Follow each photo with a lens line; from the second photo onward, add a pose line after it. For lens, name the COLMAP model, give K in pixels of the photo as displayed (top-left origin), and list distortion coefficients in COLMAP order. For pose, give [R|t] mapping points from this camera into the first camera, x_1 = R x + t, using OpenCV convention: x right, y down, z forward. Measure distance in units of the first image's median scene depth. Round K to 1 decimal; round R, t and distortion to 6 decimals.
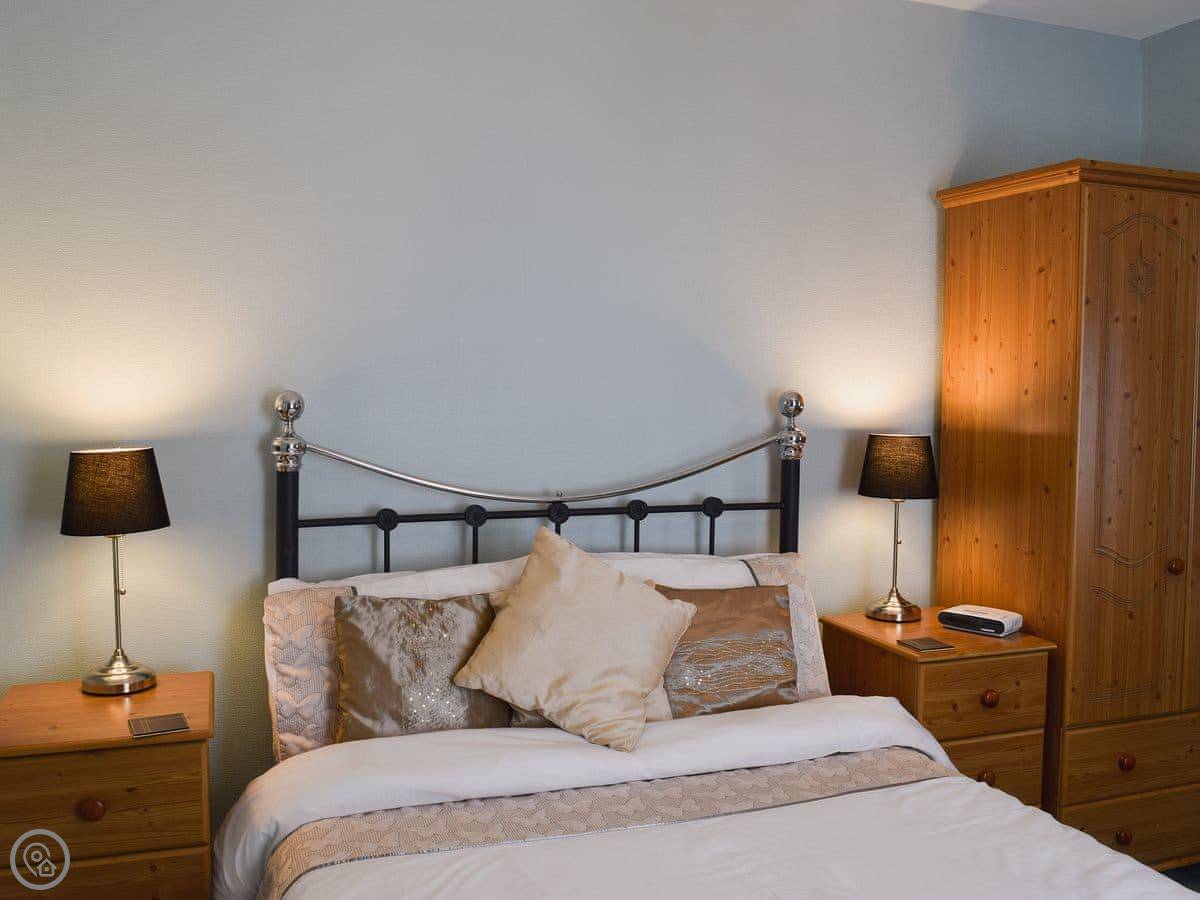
lens RADIAL K [[1097.4, 0, 600.0], [0, 1097.4, 450.0], [0, 0, 1]] dist [-0.067361, 0.017138]
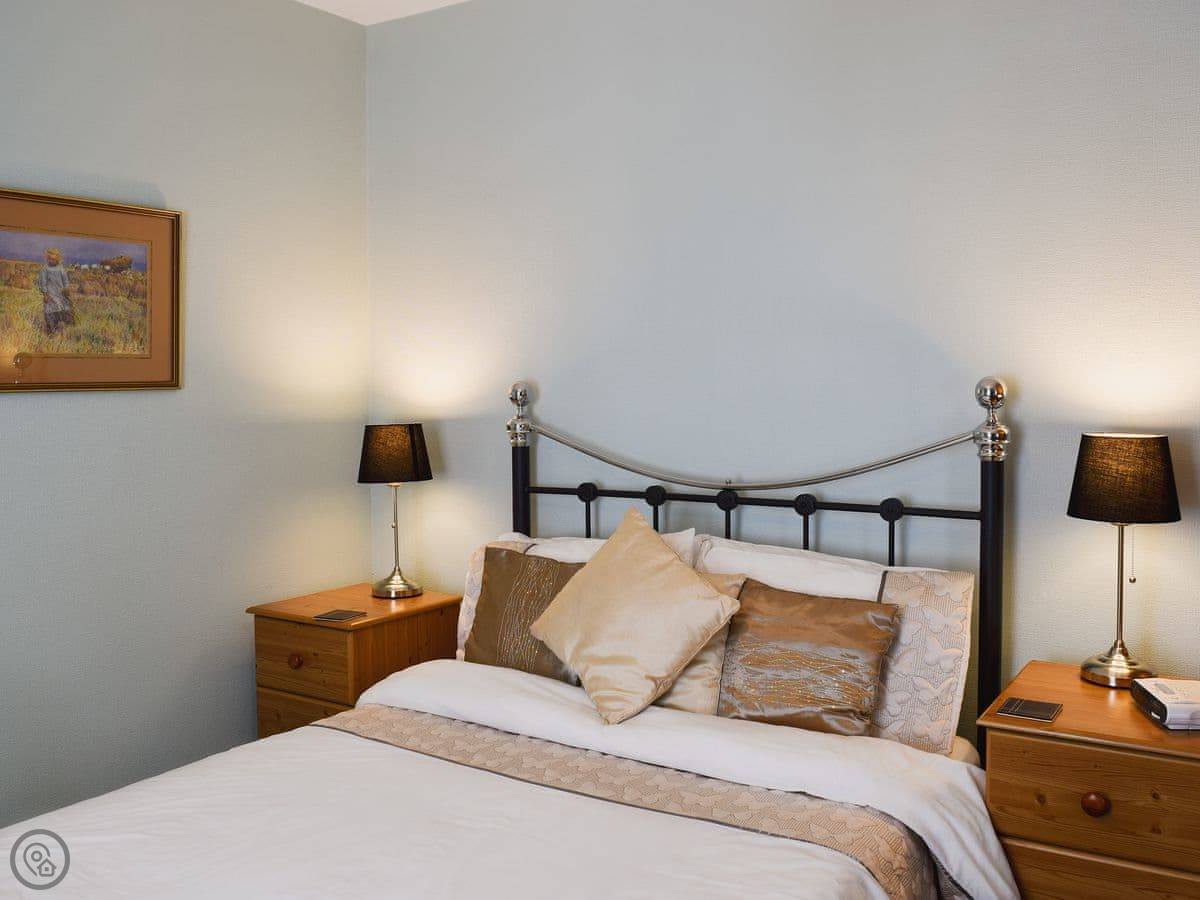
lens RADIAL K [[1097.4, 0, 600.0], [0, 1097.4, 450.0], [0, 0, 1]] dist [-0.067361, 0.017138]
pose [[0.600335, 0.042149, -0.798637, 0.760823], [-0.035006, 0.999038, 0.026411, -0.012376], [0.798982, 0.012102, 0.601233, 0.324023]]
